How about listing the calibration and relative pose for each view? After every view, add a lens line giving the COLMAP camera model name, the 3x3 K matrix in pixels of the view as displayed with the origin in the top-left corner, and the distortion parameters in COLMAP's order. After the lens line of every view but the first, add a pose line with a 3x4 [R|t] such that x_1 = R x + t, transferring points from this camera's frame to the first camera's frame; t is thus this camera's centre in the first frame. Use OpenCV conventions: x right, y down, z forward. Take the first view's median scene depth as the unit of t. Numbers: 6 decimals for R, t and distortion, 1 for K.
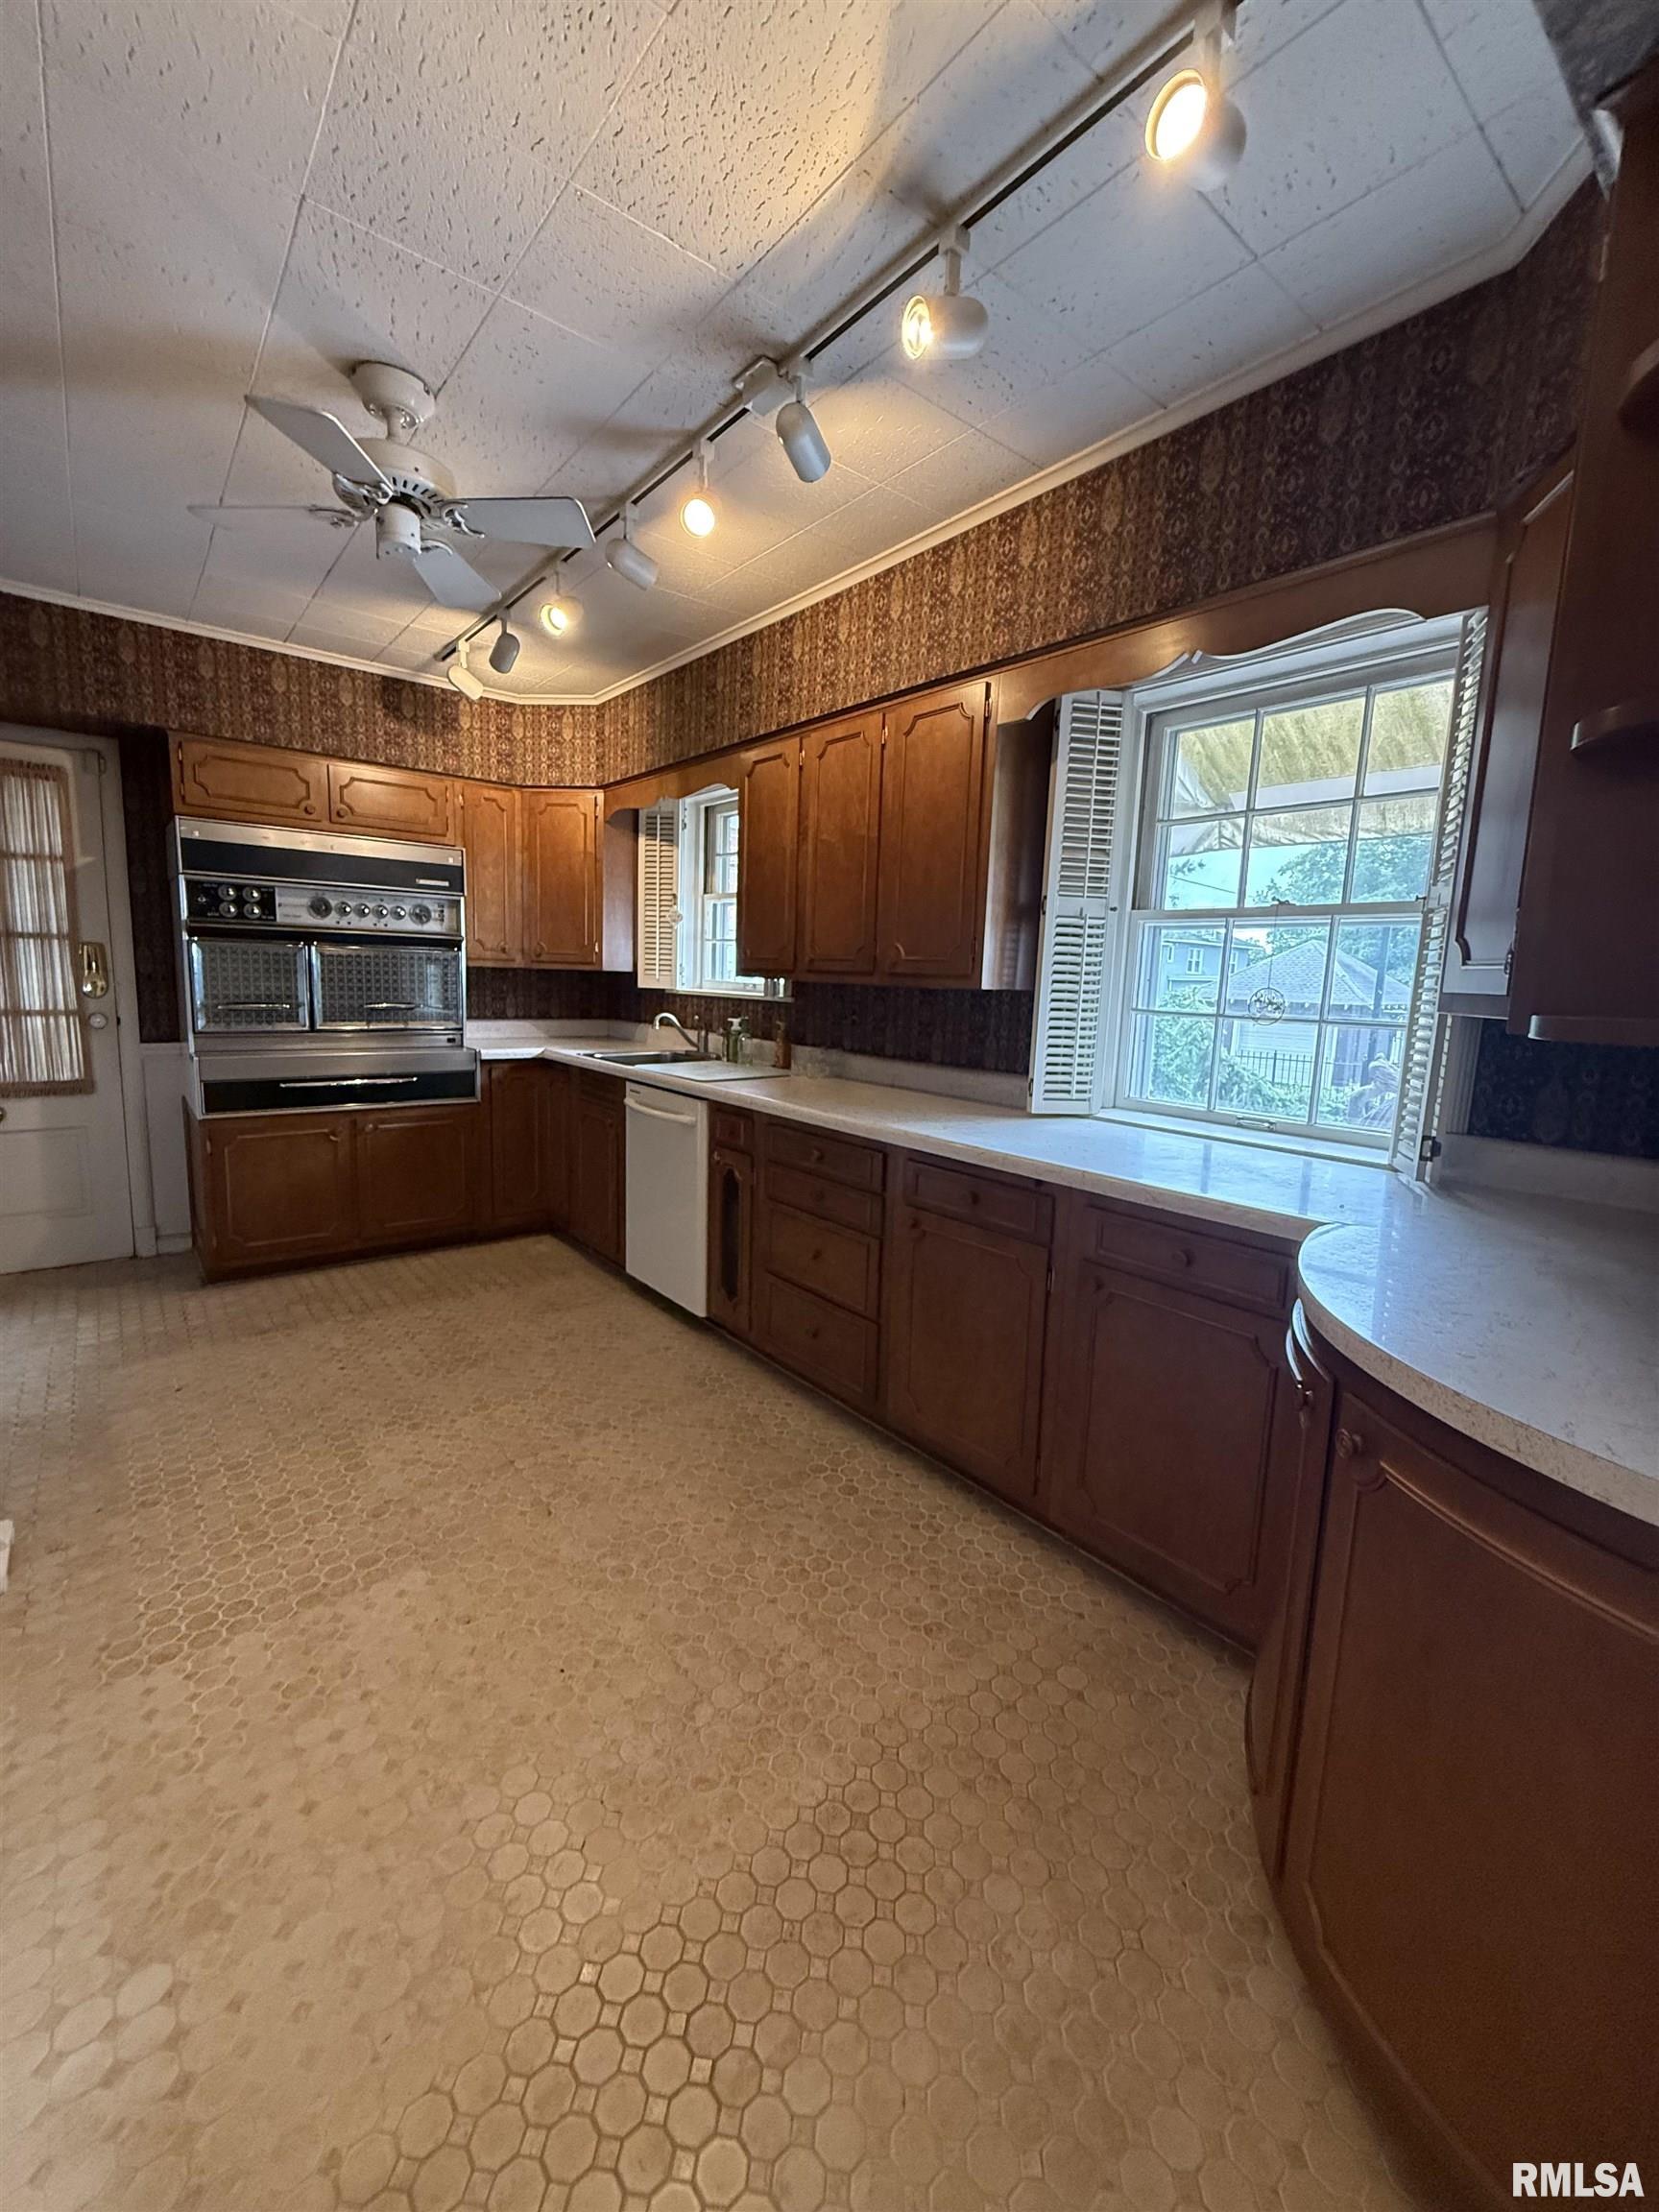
lens RADIAL K [[893.1, 0, 826.9], [0, 893.1, 1104.0], [0, 0, 1]] dist [0.002410, 0.000216]
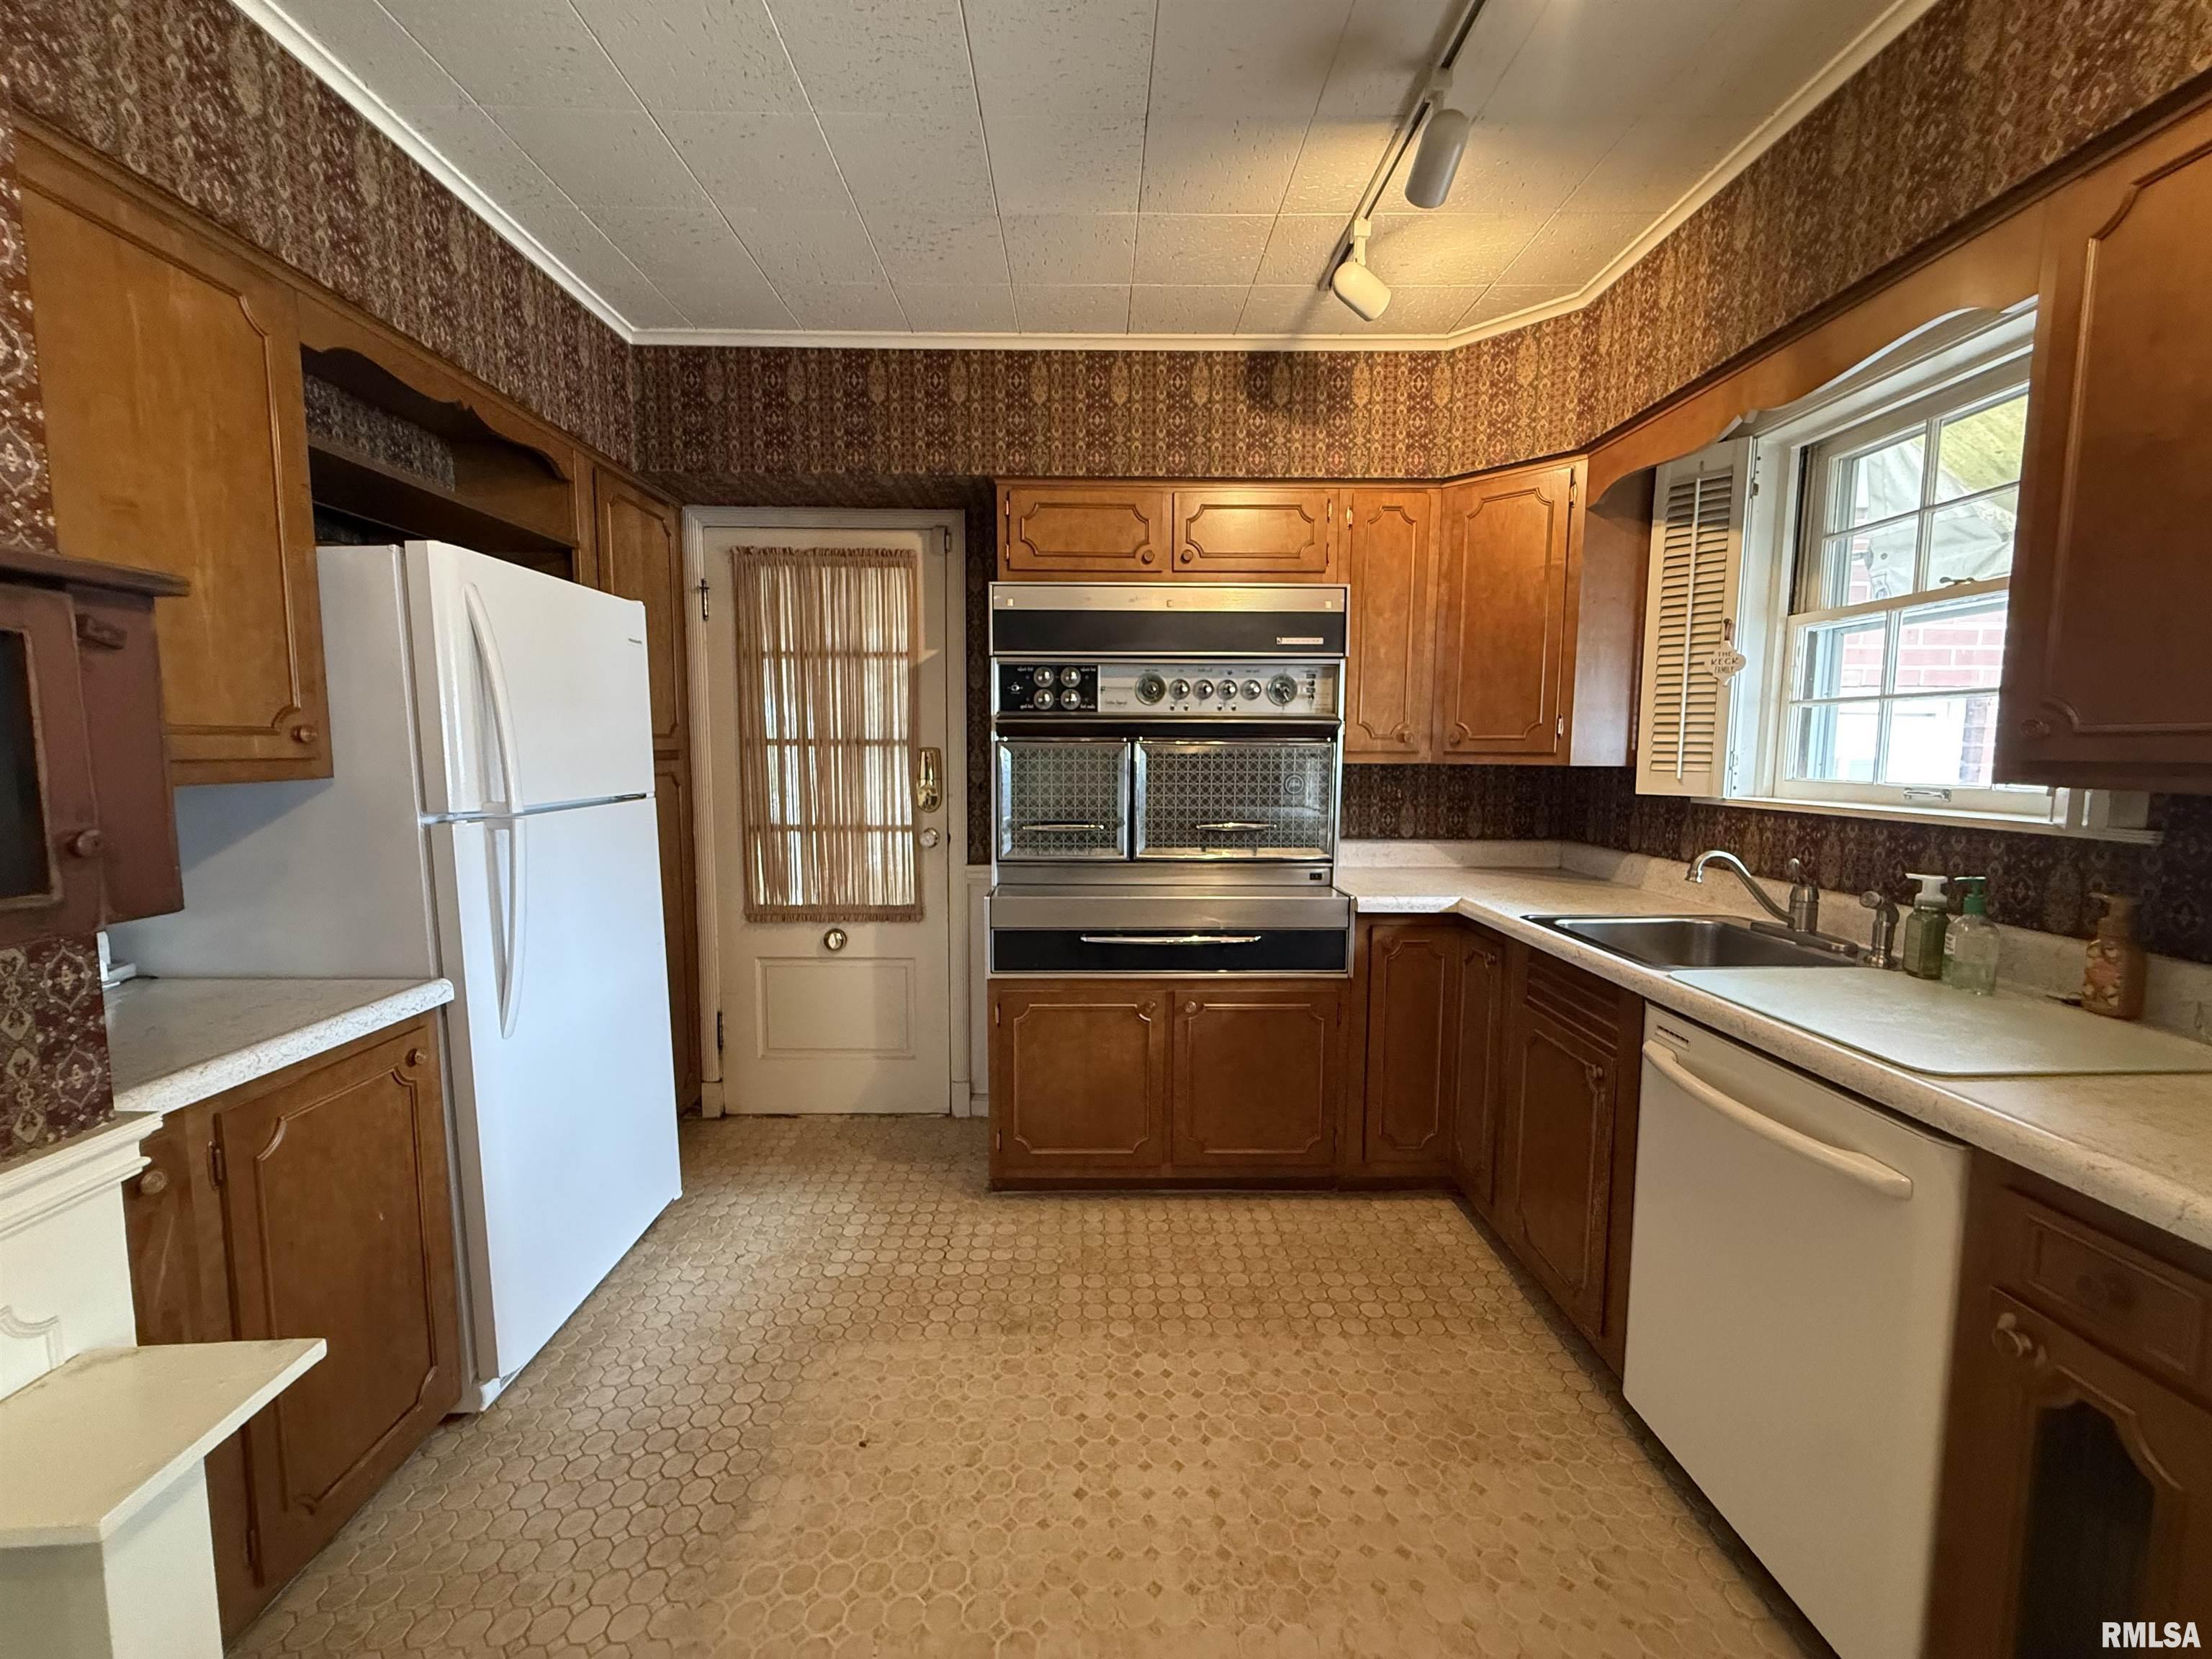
lens RADIAL K [[893.1, 0, 1101.7], [0, 893.1, 832.4], [0, 0, 1]] dist [0.002410, 0.000216]
pose [[0.788901, 0.026840, -0.613934, -0.154538], [-0.063965, 0.997205, -0.038598, -0.074678], [0.611182, 0.069720, 0.788413, 0.417825]]
